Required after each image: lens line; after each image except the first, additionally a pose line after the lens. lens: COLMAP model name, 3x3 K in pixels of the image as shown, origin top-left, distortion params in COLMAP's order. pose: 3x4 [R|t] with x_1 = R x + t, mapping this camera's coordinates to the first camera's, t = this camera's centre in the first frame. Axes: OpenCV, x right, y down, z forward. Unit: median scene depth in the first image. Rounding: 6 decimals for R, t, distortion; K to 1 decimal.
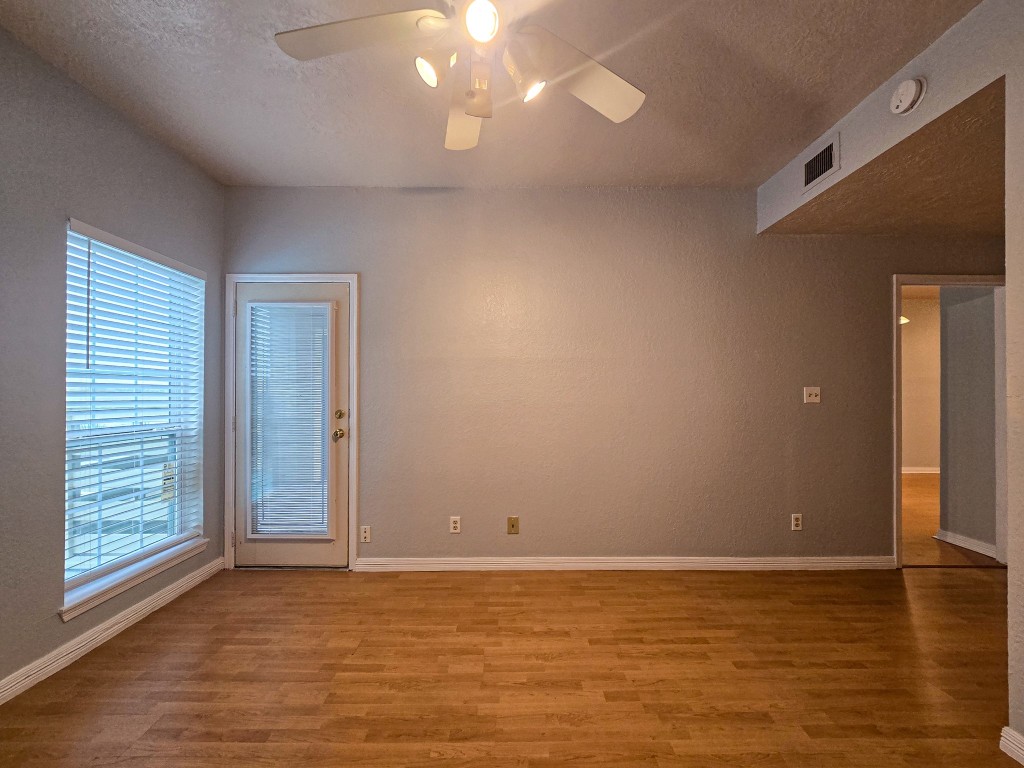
lens RADIAL K [[424.0, 0, 514.8], [0, 424.0, 389.9], [0, 0, 1]] dist [-0.014216, 0.000709]
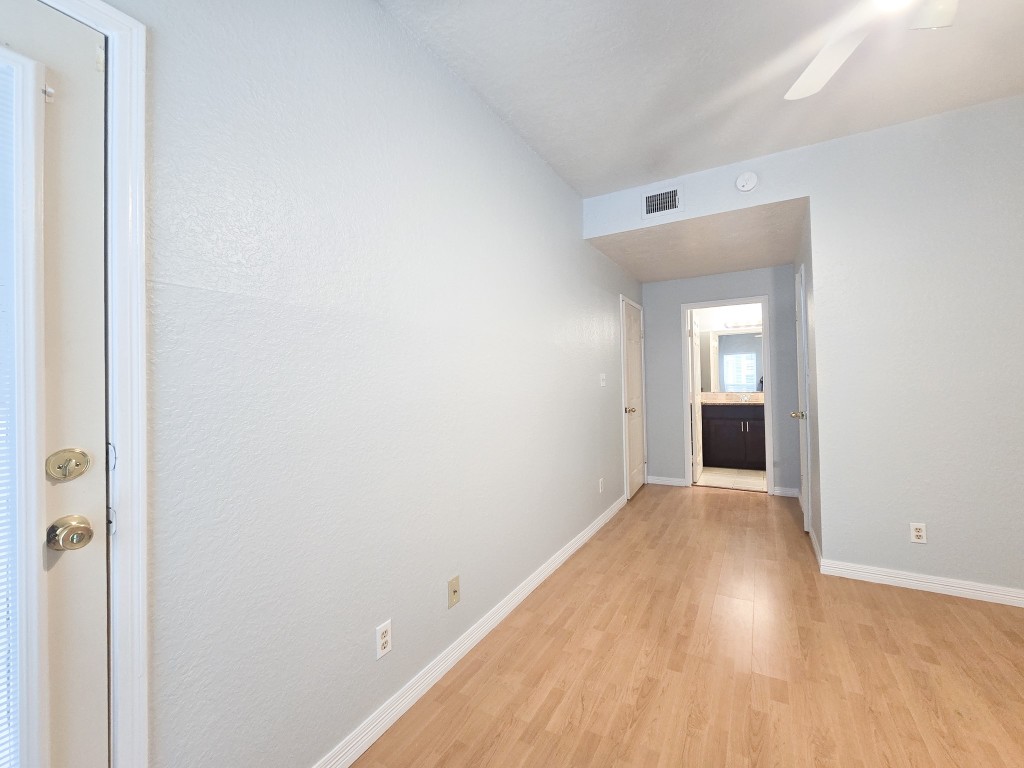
lens RADIAL K [[424.0, 0, 514.3], [0, 424.0, 377.3], [0, 0, 1]] dist [-0.014216, 0.000709]
pose [[0.496499, -0.001813, 0.868035, -0.544957], [0.017846, 0.999808, -0.008120, 0.007302], [-0.867854, 0.019523, 0.496436, 0.646829]]
